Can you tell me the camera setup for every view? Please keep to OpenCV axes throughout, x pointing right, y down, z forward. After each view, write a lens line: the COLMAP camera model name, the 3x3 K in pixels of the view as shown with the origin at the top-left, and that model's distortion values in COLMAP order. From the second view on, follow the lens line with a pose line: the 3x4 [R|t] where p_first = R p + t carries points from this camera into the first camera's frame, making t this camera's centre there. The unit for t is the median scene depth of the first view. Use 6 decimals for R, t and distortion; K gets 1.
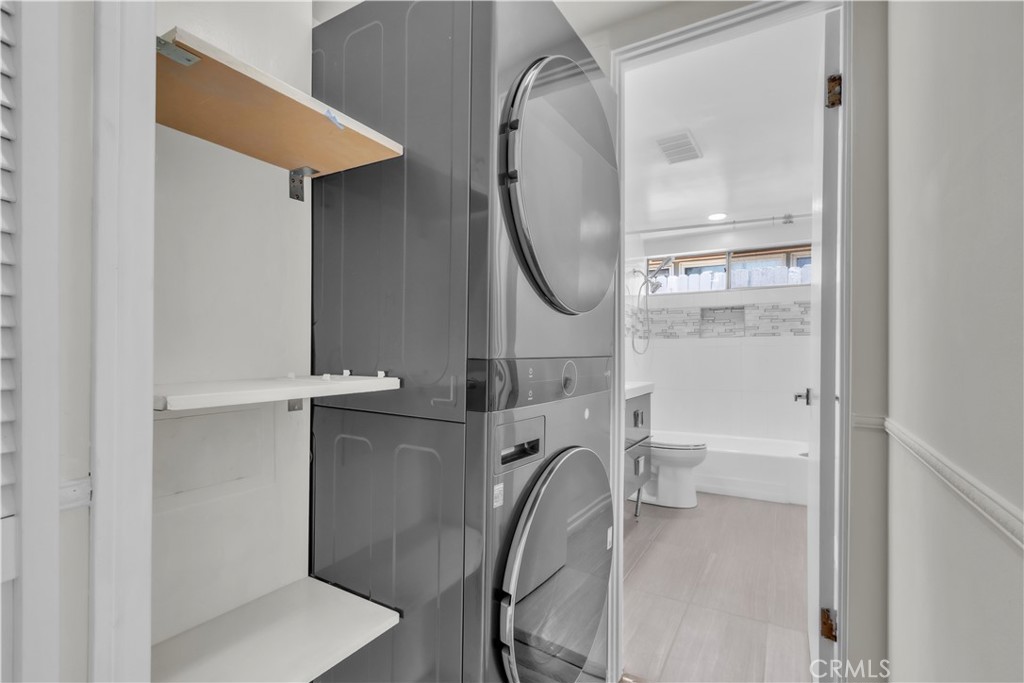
lens RADIAL K [[480.5, 0, 511.2], [0, 480.5, 351.0], [0, 0, 1]] dist [-0.000262, 0.000058]
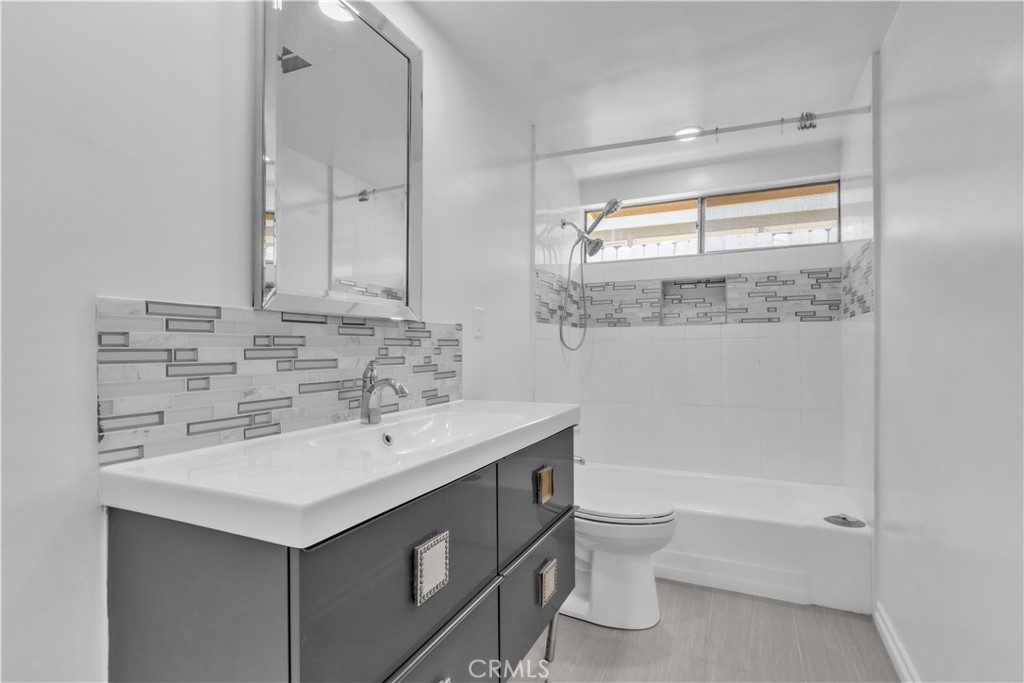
lens RADIAL K [[480.5, 0, 512.8], [0, 480.5, 340.1], [0, 0, 1]] dist [-0.000262, 0.000058]
pose [[0.996441, -0.000400, 0.084288, 0.133807], [0.001358, 0.999935, -0.011312, -0.000031], [-0.084278, 0.011386, 0.996377, 0.357777]]
